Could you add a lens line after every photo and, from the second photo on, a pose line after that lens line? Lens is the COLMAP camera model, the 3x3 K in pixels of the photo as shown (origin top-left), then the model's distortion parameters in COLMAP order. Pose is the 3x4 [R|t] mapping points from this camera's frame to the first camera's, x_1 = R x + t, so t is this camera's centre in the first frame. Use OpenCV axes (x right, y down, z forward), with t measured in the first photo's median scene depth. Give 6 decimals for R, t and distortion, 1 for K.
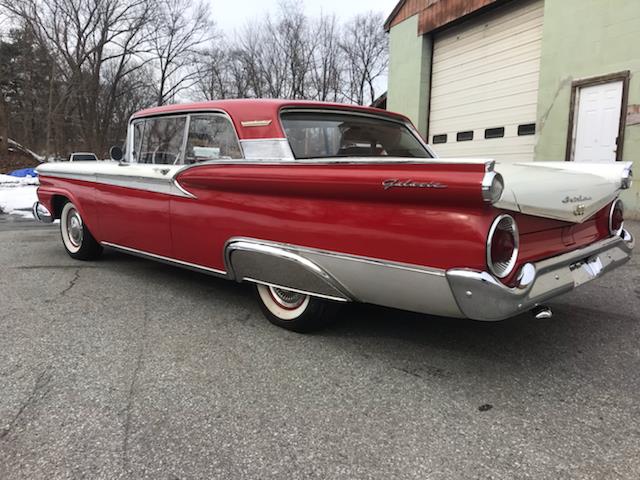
lens RADIAL K [[526.5, 0, 308.8], [0, 526.5, 237.9], [0, 0, 1]] dist [0.025291, -0.012617]
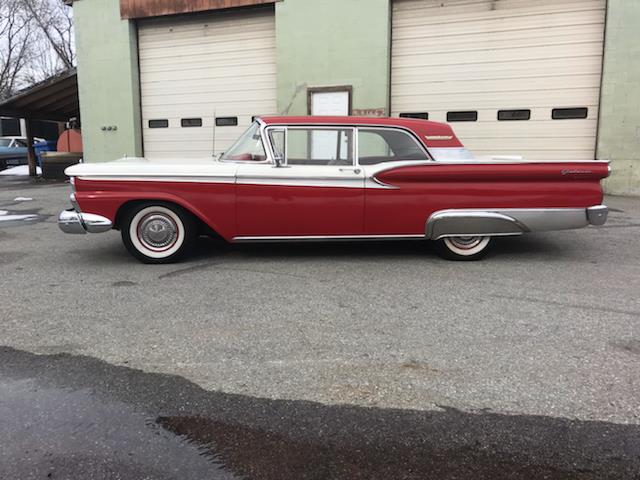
lens RADIAL K [[541.4, 0, 320.0], [0, 541.4, 240.0], [0, 0, 1]] dist [0.019910, -0.005740]
pose [[0.651353, -0.145831, 0.744629, -1.566361], [0.111180, 0.989108, 0.096457, -0.109020], [-0.750585, 0.019960, 0.660472, 0.192426]]
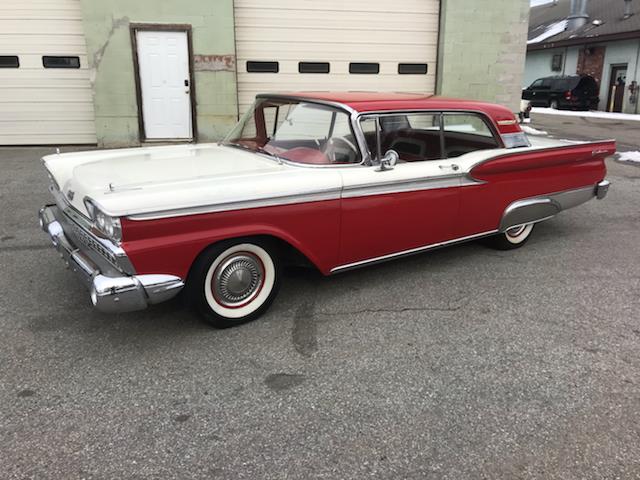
lens RADIAL K [[534.8, 0, 328.8], [0, 534.8, 239.7], [0, 0, 1]] dist [0.009880, 0.003745]
pose [[0.153602, -0.299717, 0.941582, -1.625704], [0.118948, 0.951569, 0.283492, -0.379378], [-0.980947, 0.068454, 0.181814, 1.210207]]
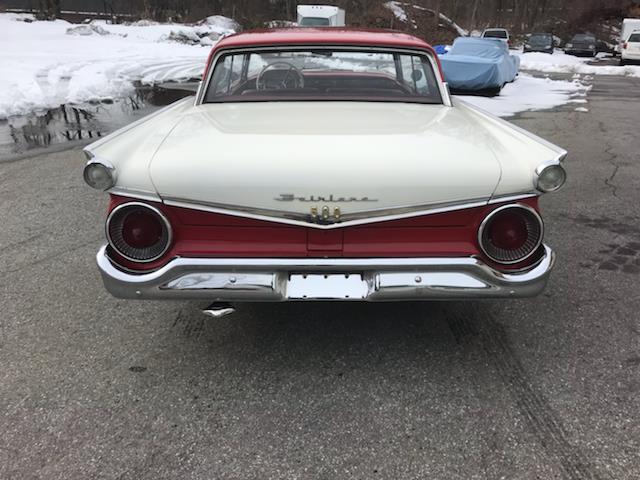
lens RADIAL K [[518.2, 0, 320.0], [0, 518.2, 240.0], [0, 0, 1]] dist [0.011908, -0.014184]
pose [[0.707810, 0.265168, -0.654745, 0.833448], [-0.101859, 0.955497, 0.276857, -0.185000], [0.699020, -0.129271, 0.703320, 0.362061]]
